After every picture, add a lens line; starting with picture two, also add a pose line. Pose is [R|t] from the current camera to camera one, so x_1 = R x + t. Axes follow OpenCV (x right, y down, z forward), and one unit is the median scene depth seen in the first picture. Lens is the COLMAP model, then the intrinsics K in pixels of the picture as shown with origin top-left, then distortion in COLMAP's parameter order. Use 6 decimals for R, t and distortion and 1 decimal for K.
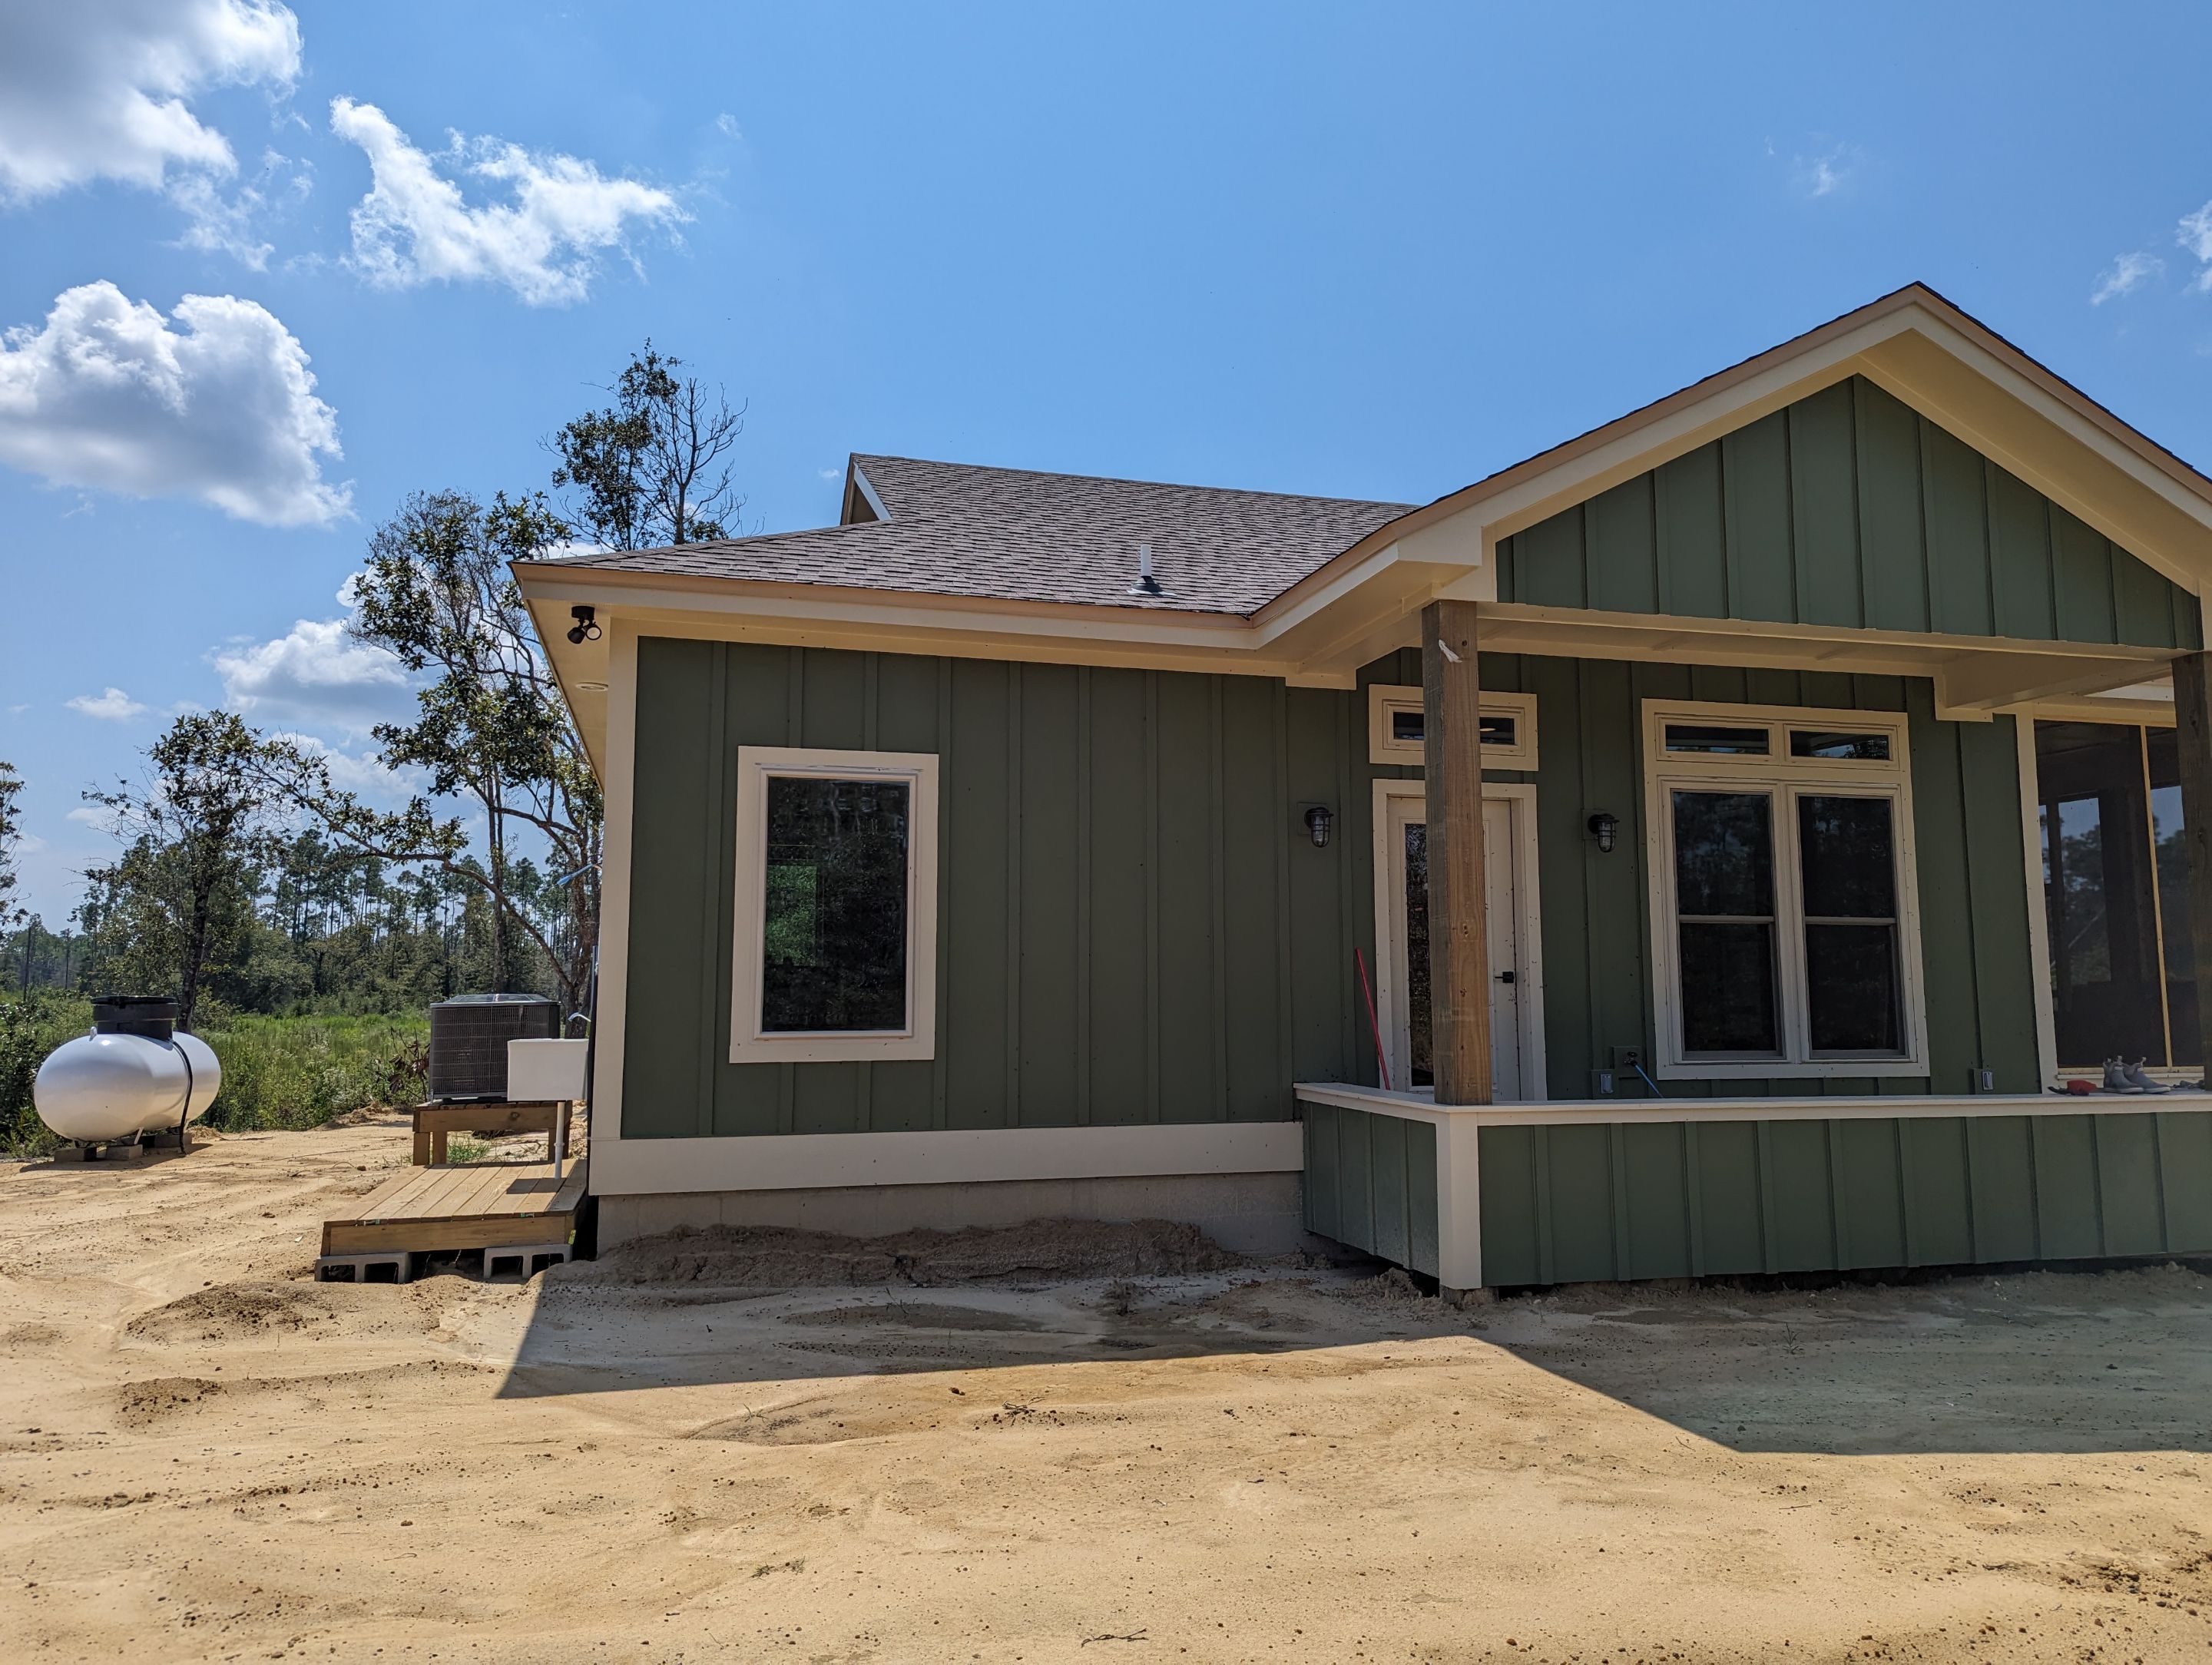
lens RADIAL K [[1560.5, 0, 1102.4], [0, 1560.5, 834.6], [0, 0, 1]] dist [0.053604, -0.010562]
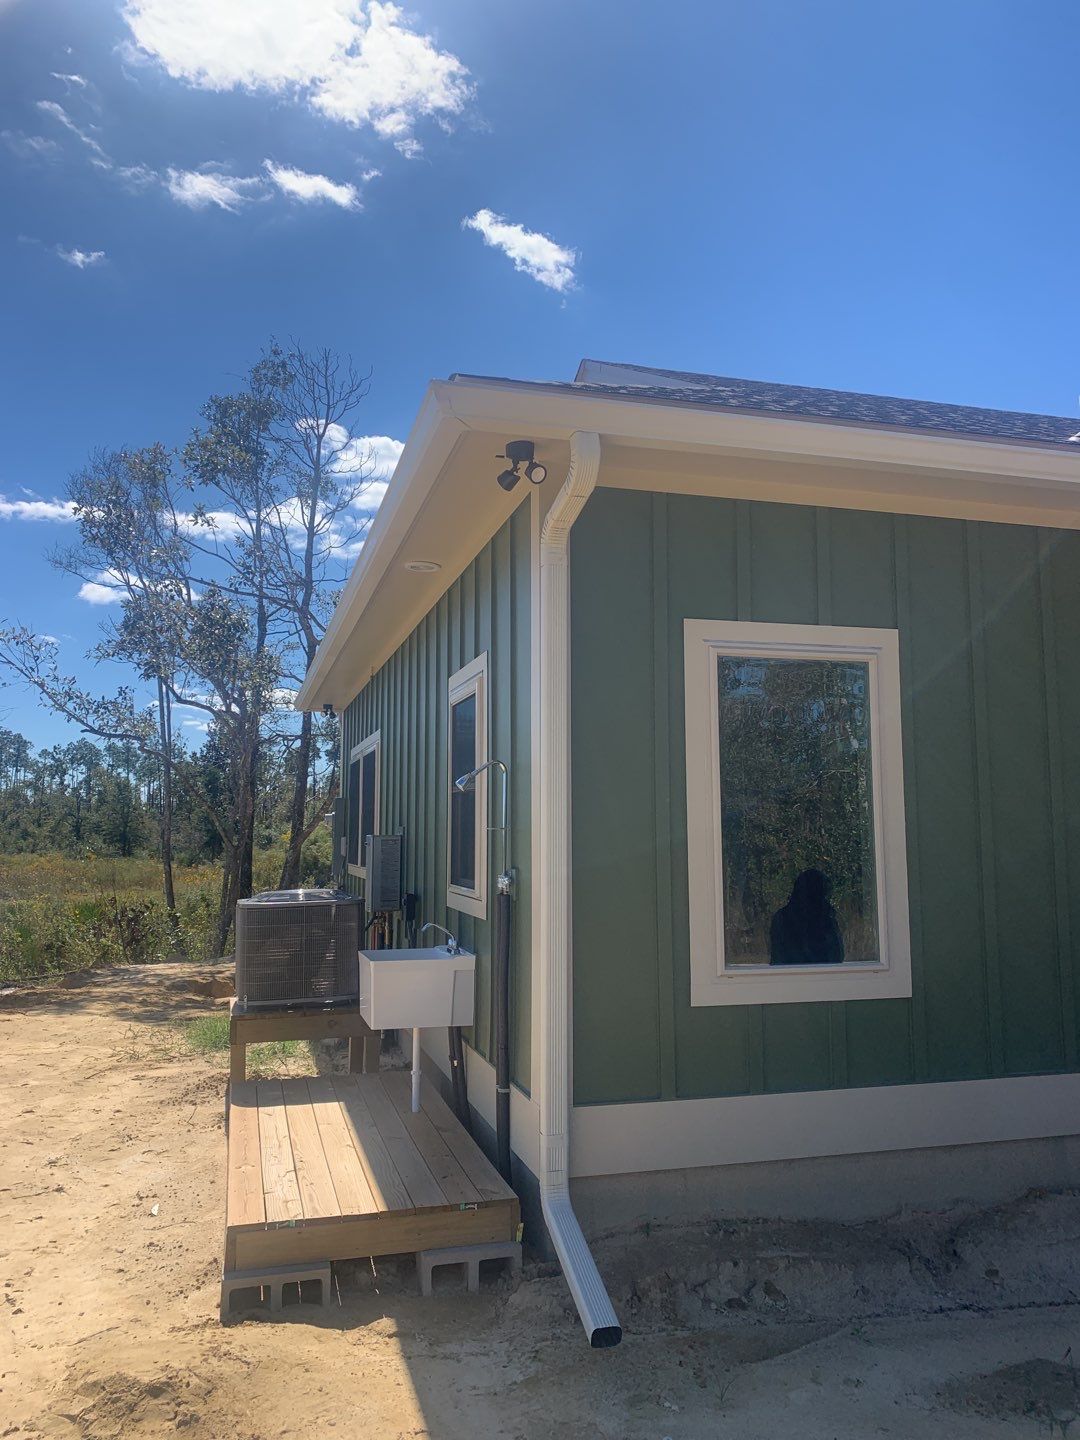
lens RADIAL K [[1093.8, 0, 534.8], [0, 1093.8, 724.3], [0, 0, 1]] dist [0.030371, -0.022179]
pose [[0.999968, -0.001781, 0.007793, -0.105961], [0.001766, 0.999997, 0.001846, -0.000695], [-0.007796, -0.001832, 0.999968, 0.141877]]
